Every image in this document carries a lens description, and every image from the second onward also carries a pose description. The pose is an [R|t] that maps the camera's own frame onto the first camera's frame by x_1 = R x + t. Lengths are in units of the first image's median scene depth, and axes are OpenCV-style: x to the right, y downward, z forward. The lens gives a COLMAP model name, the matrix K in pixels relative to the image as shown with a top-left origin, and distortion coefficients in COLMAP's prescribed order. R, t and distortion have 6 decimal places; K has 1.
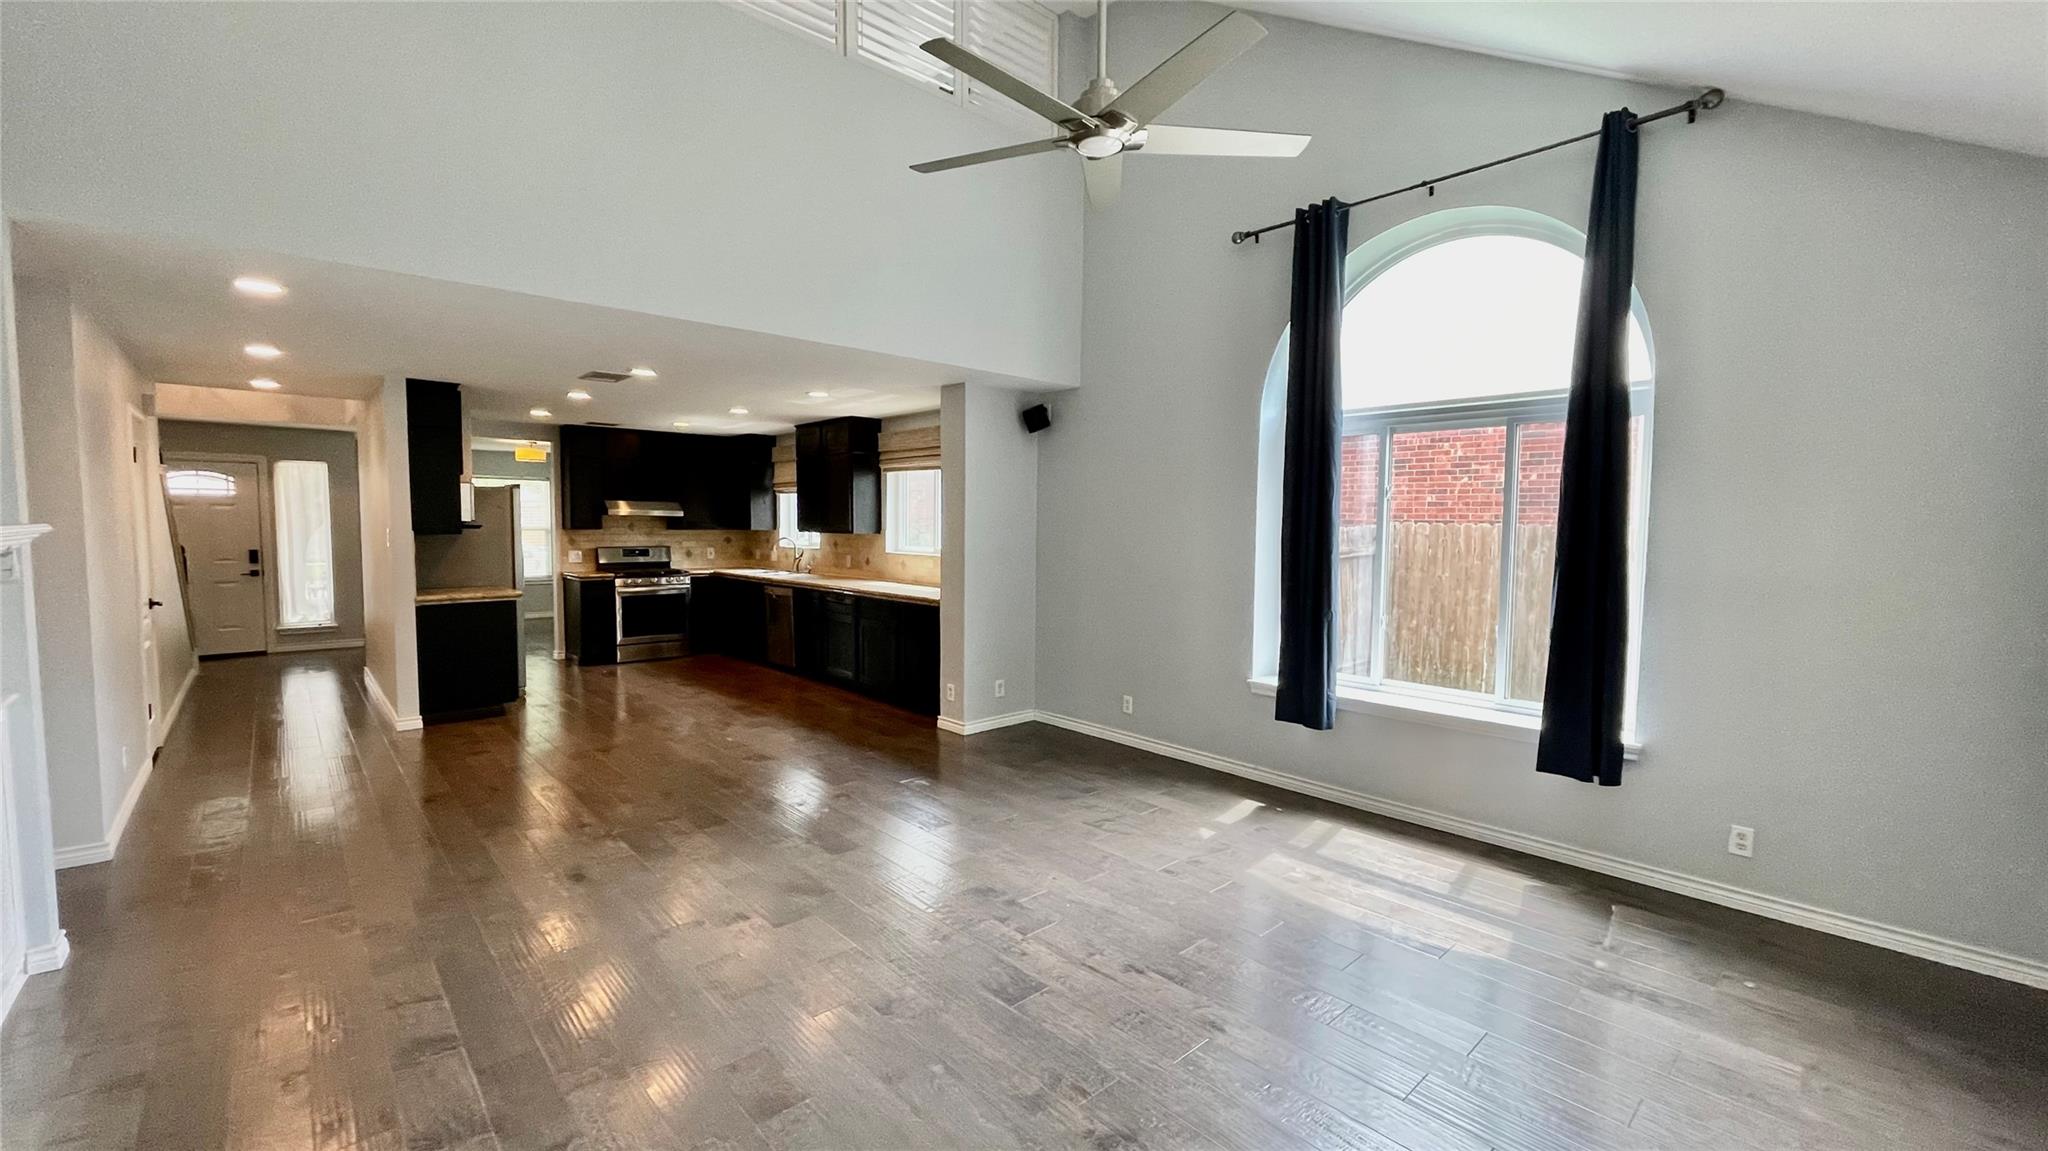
lens RADIAL K [[823.1, 0, 1025.1], [0, 823.1, 581.3], [0, 0, 1]] dist [-0.010150, -0.000214]
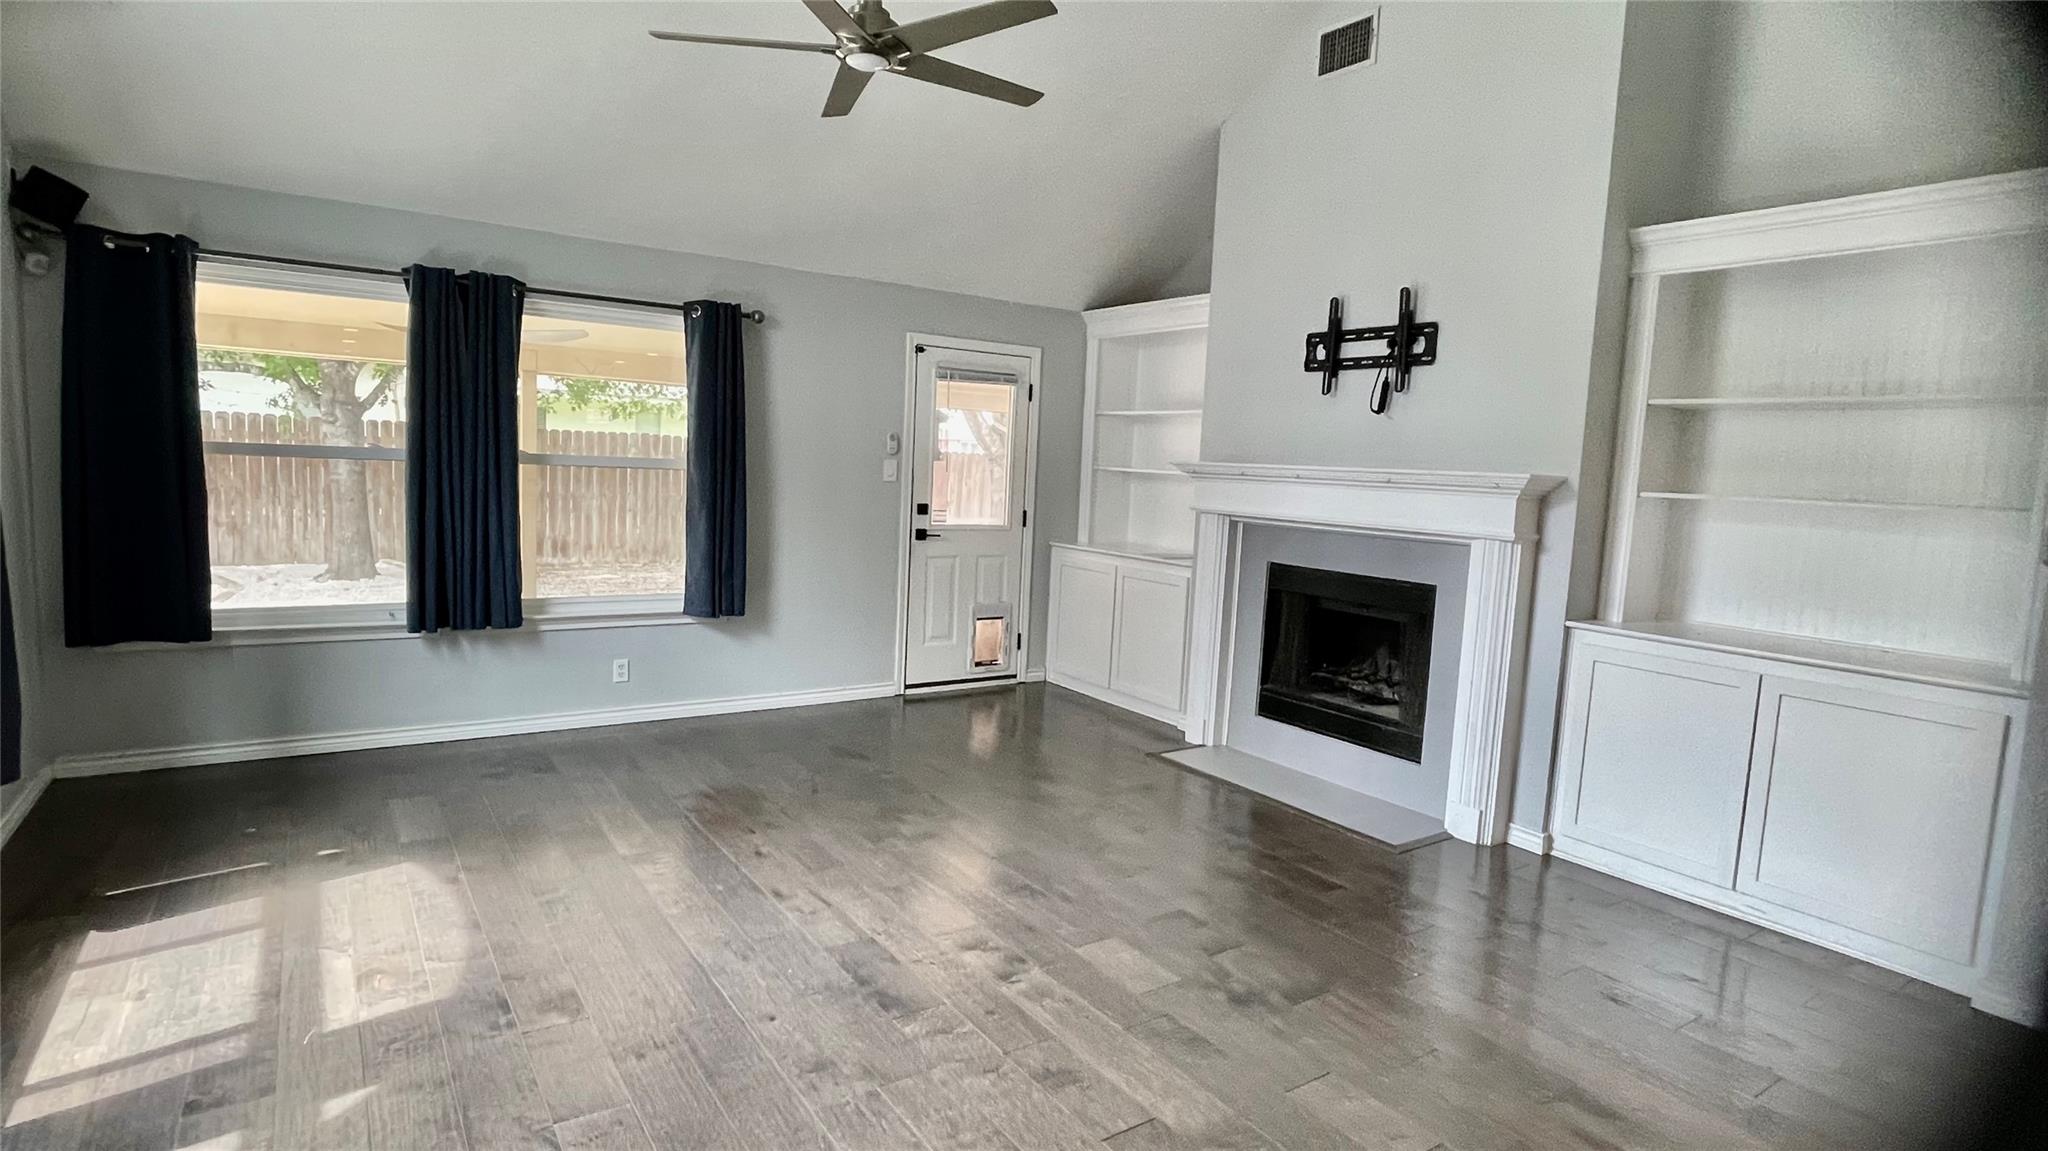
lens RADIAL K [[1033.5, 0, 1015.2], [0, 1033.5, 565.0], [0, 0, 1]] dist [0.004182, -0.009387]
pose [[-0.987642, -0.067748, 0.141331, -0.095258], [-0.042274, 0.983478, 0.176024, -0.044766], [-0.150921, 0.167874, -0.974187, 0.701315]]
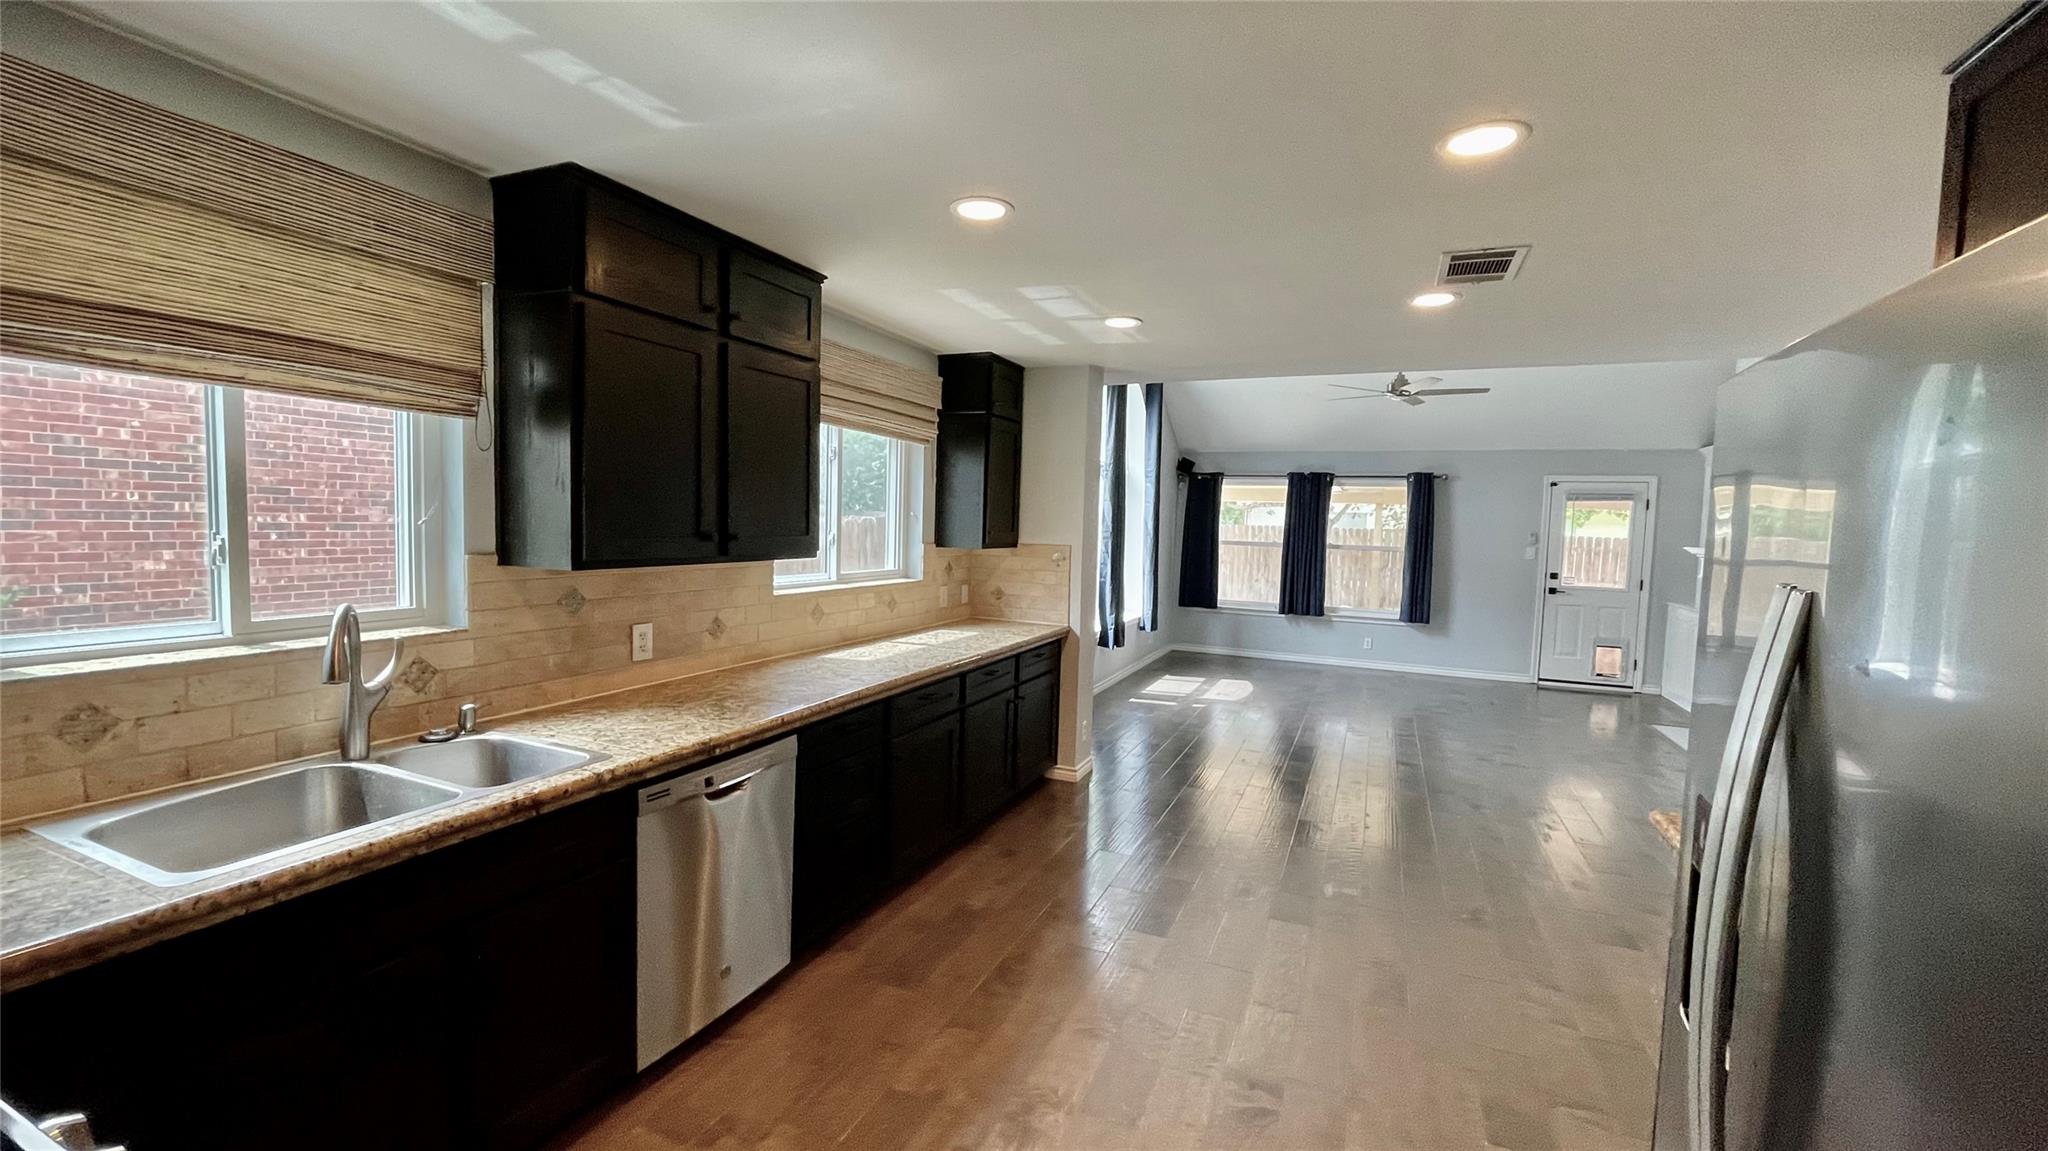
lens RADIAL K [[823.1, 0, 1014.4], [0, 823.1, 571.8], [0, 0, 1]] dist [-0.010150, -0.000214]
pose [[-0.395857, -0.077664, 0.915022, -0.588883], [0.037041, 0.994256, 0.100414, -0.082731], [-0.917565, 0.073643, -0.390707, 0.990303]]
